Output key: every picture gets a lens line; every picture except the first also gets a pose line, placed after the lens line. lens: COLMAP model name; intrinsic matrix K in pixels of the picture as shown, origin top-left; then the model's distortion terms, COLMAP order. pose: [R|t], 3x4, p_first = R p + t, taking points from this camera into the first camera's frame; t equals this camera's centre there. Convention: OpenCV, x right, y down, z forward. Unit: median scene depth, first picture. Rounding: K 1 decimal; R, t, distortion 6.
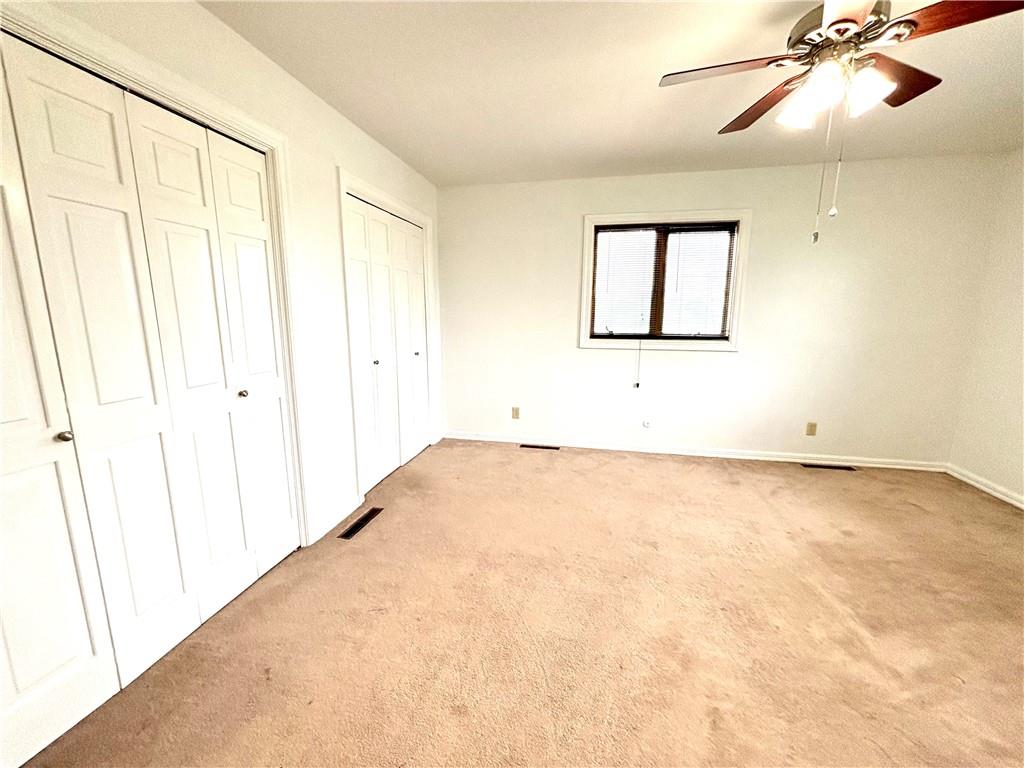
lens RADIAL K [[412.3, 0, 510.1], [0, 412.3, 381.8], [0, 0, 1]] dist [0.000463, -0.000230]
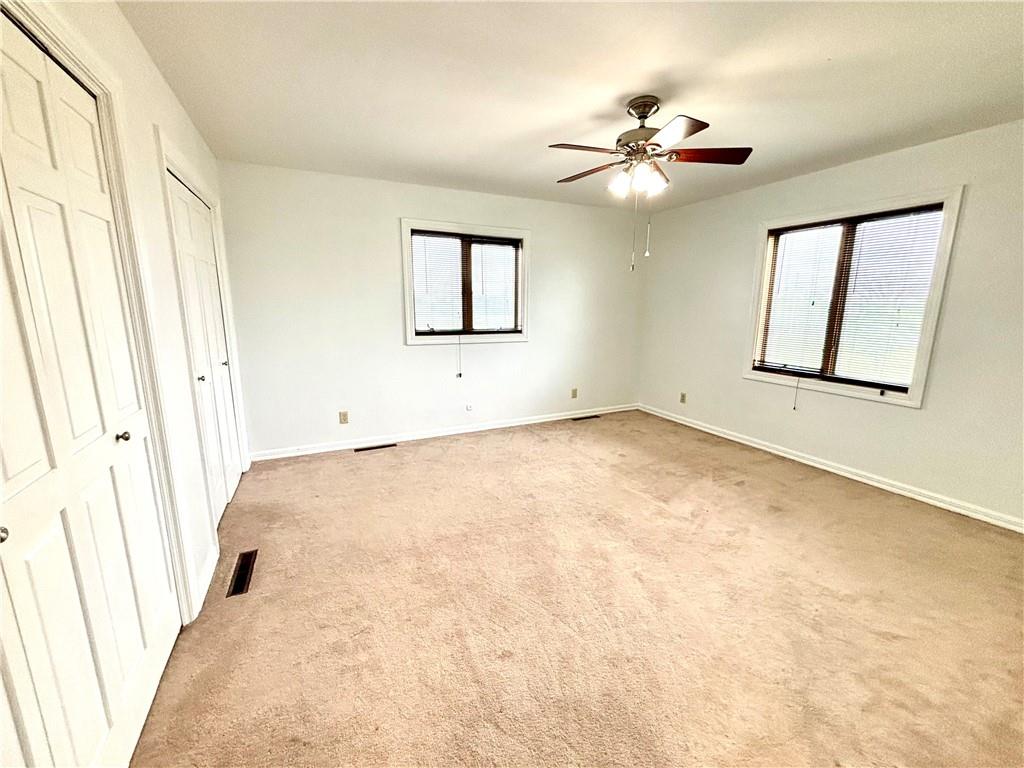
lens RADIAL K [[412.3, 0, 506.4], [0, 412.3, 382.1], [0, 0, 1]] dist [0.000463, -0.000230]
pose [[0.795118, -0.111962, 0.596030, -0.307467], [0.101955, 0.993501, 0.050614, -0.019450], [-0.597823, 0.020524, 0.801365, 0.012565]]
